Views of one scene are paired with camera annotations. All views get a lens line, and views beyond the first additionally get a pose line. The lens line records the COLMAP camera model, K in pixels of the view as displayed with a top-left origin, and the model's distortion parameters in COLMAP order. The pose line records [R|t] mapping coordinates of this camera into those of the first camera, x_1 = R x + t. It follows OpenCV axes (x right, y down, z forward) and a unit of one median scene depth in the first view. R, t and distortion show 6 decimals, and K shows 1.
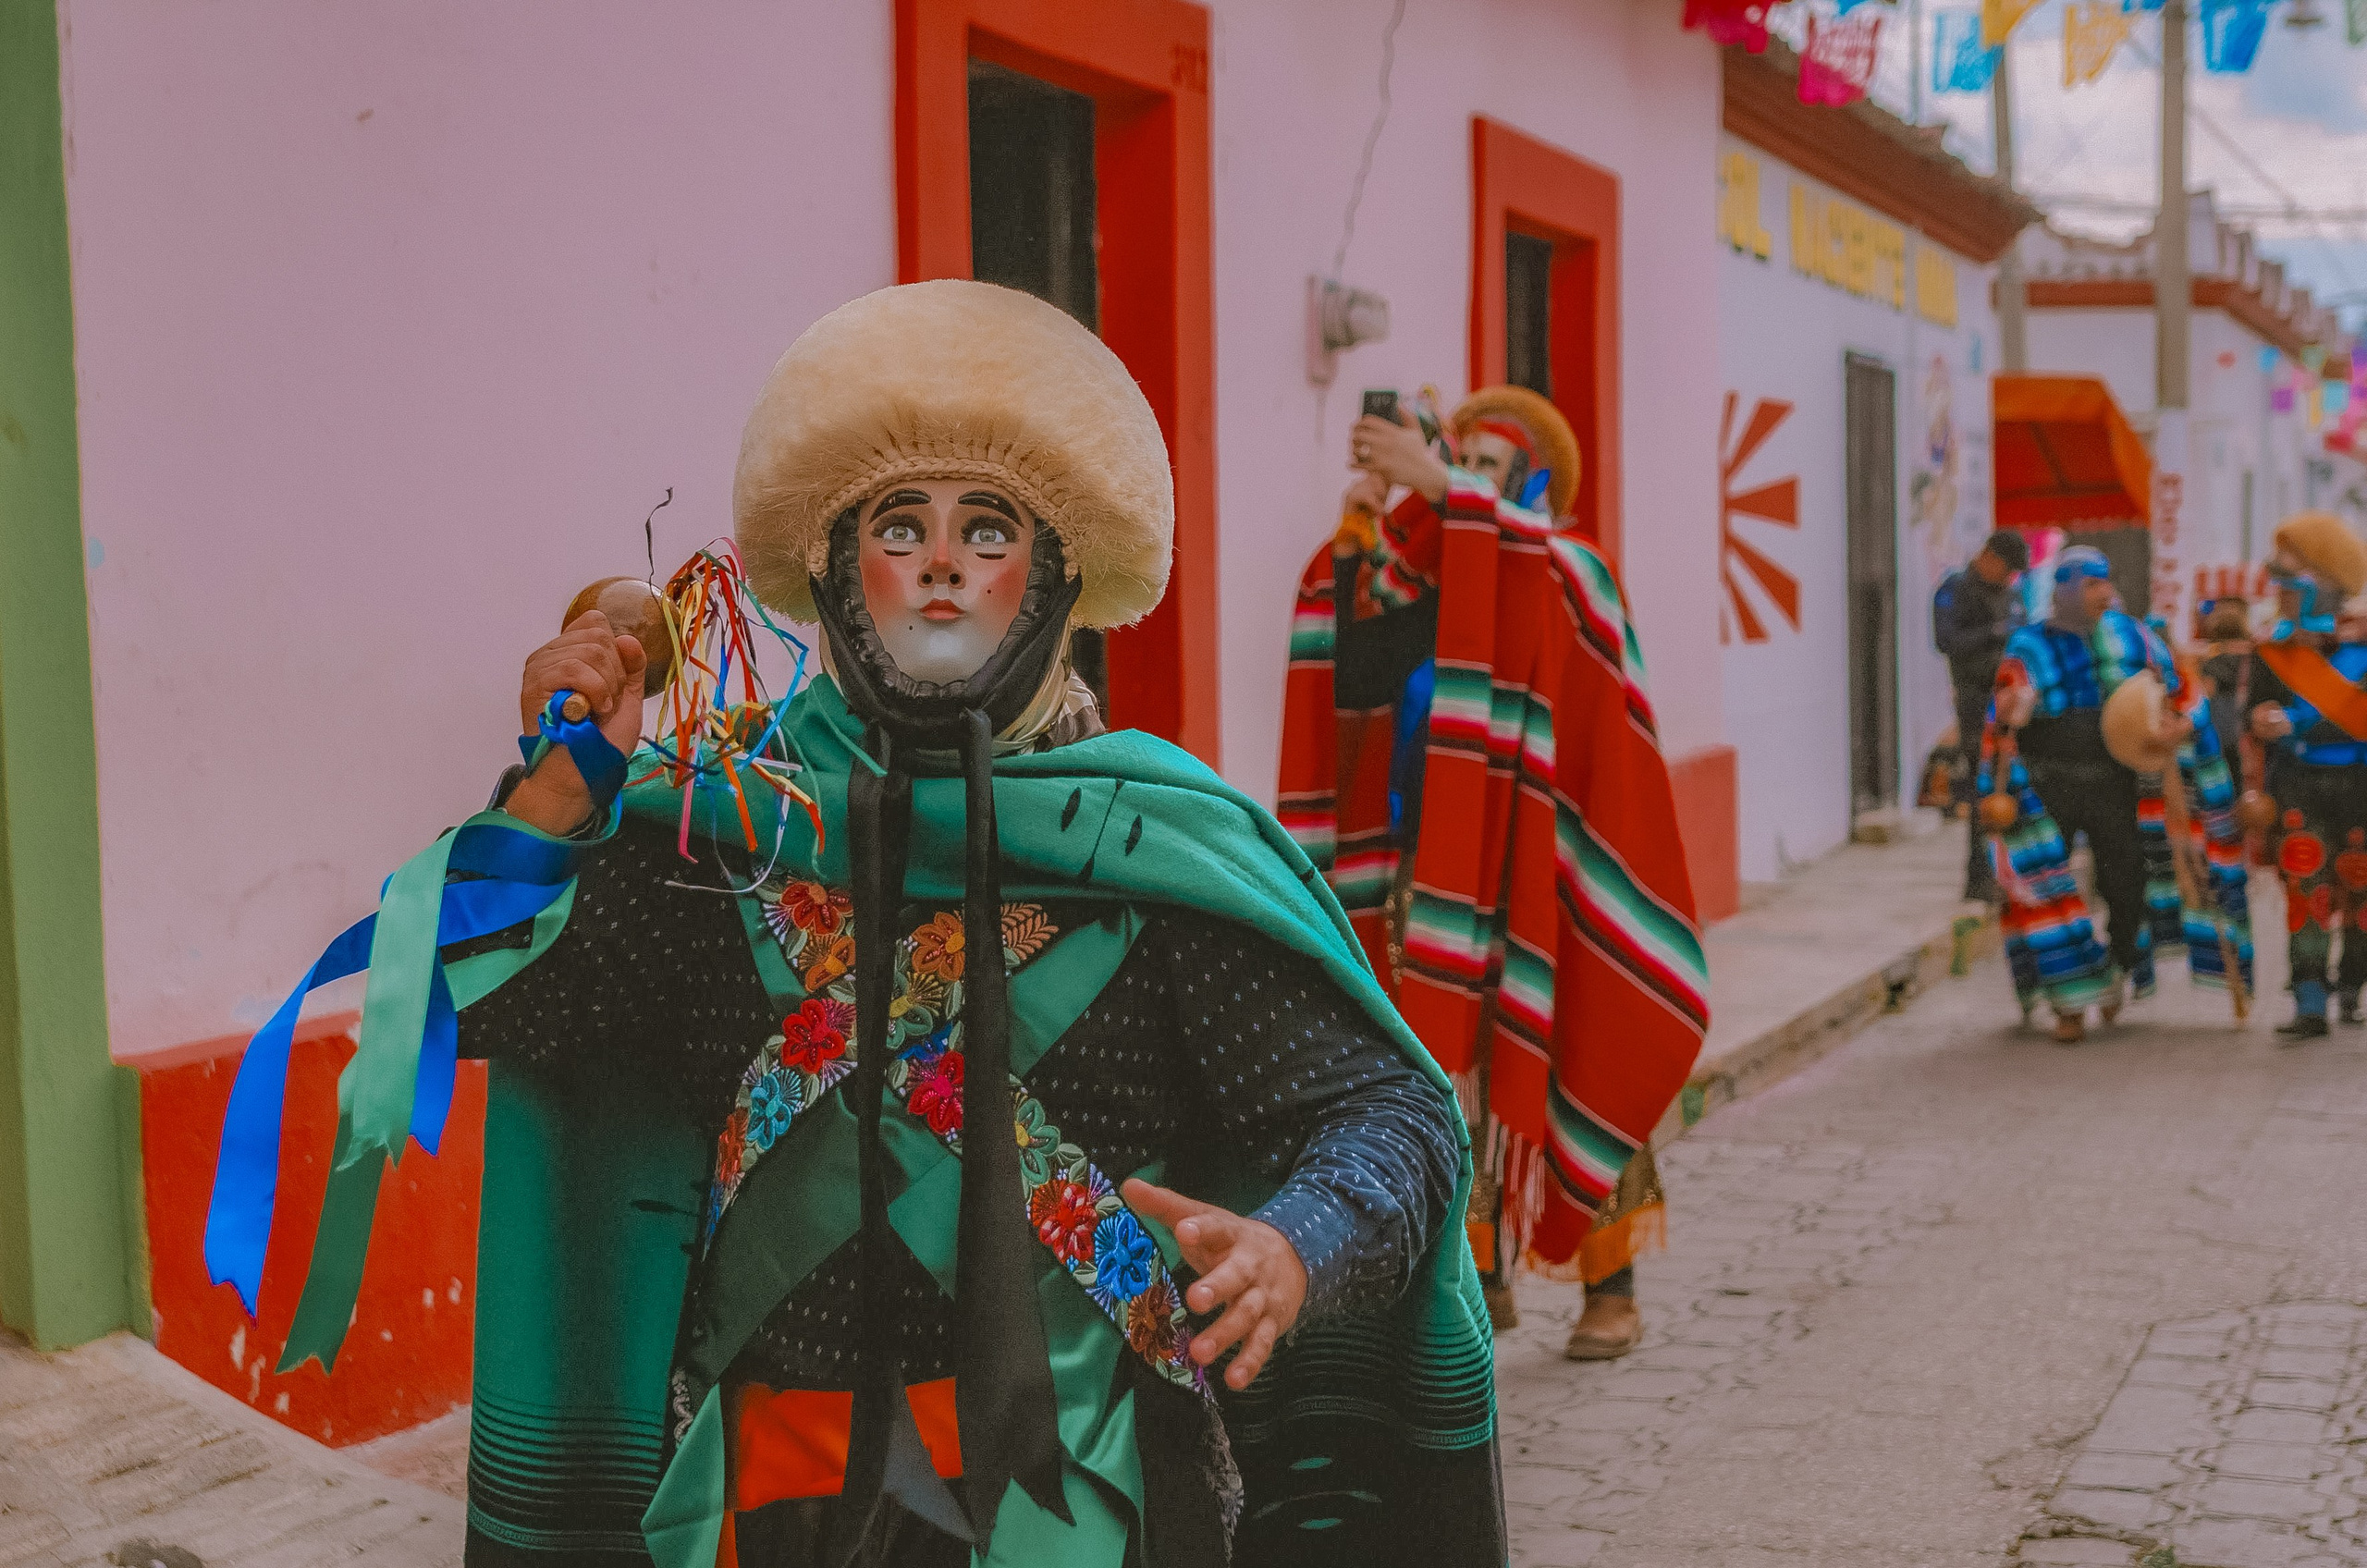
lens RADIAL K [[2425.2, 0, 1181.1], [0, 2425.2, 851.0], [0, 0, 1]] dist [-0.021608, 0.008846]
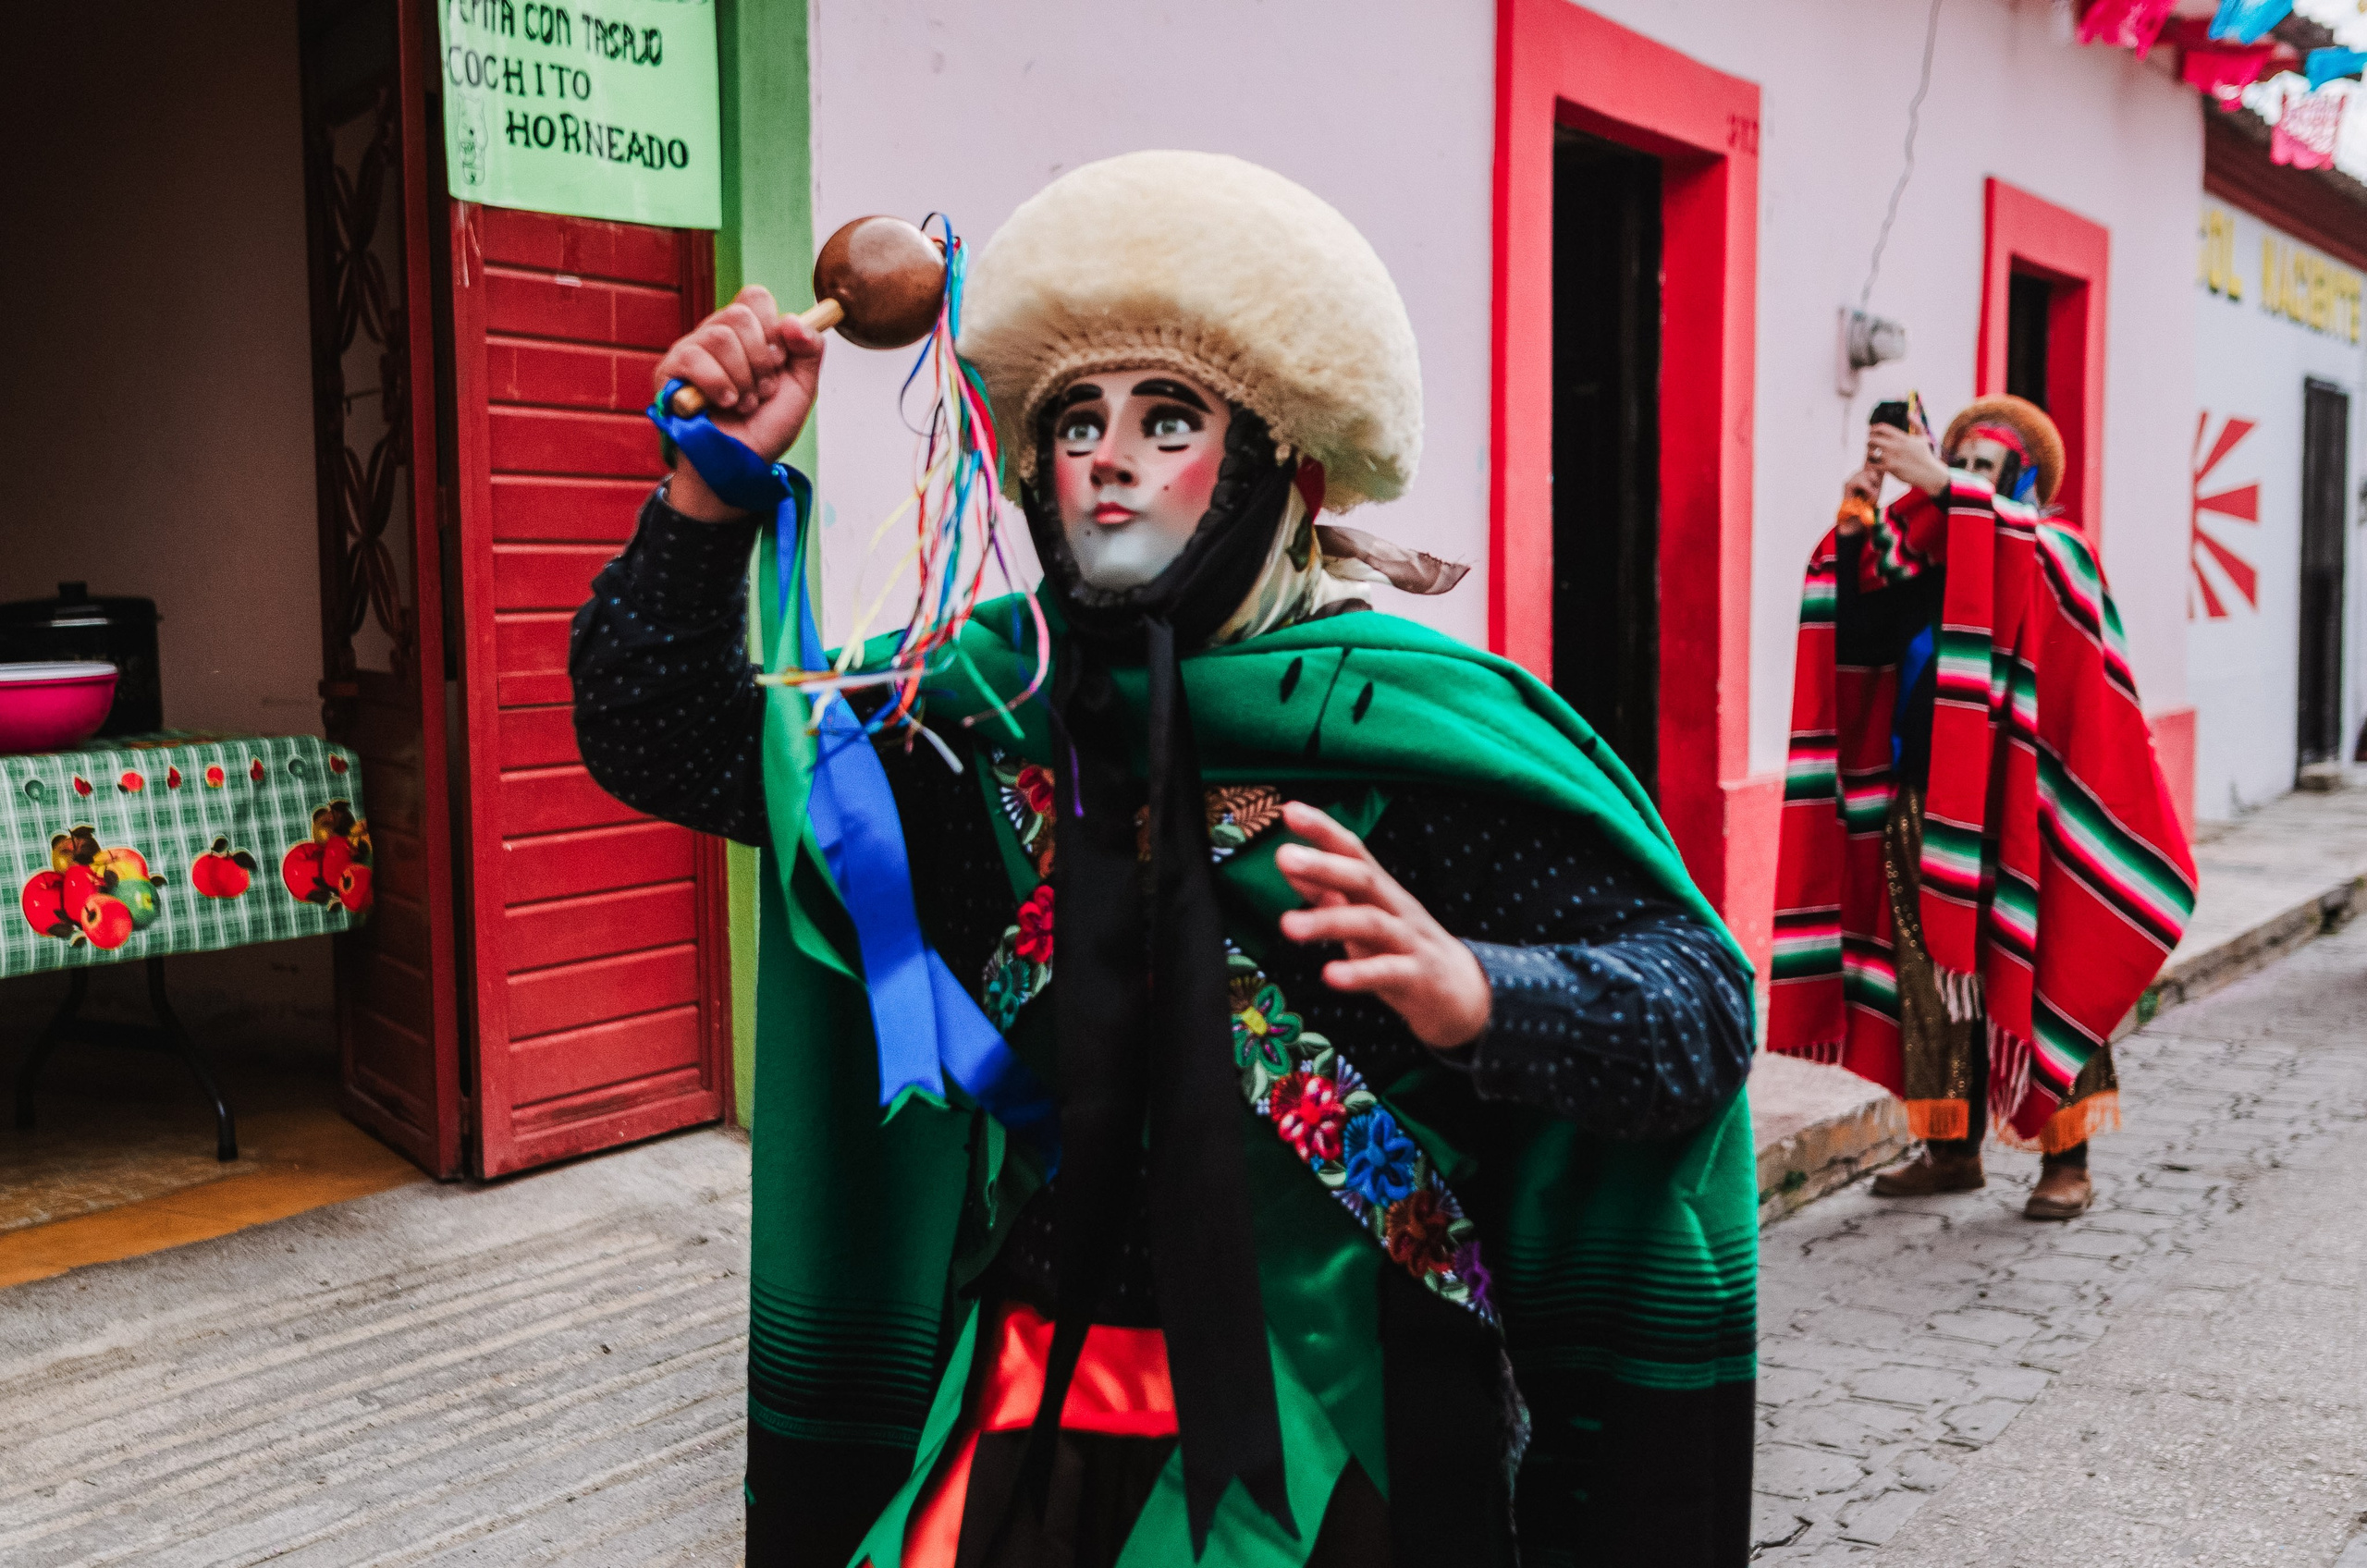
lens RADIAL K [[2479.2, 0, 1183.5], [0, 2479.2, 784.0], [0, 0, 1]] dist [0.002992, -0.023181]
pose [[0.990014, 0.029057, -0.137939, -0.088803], [-0.027362, 0.999525, 0.014171, -0.007754], [0.138286, -0.010255, 0.990339, -0.258870]]
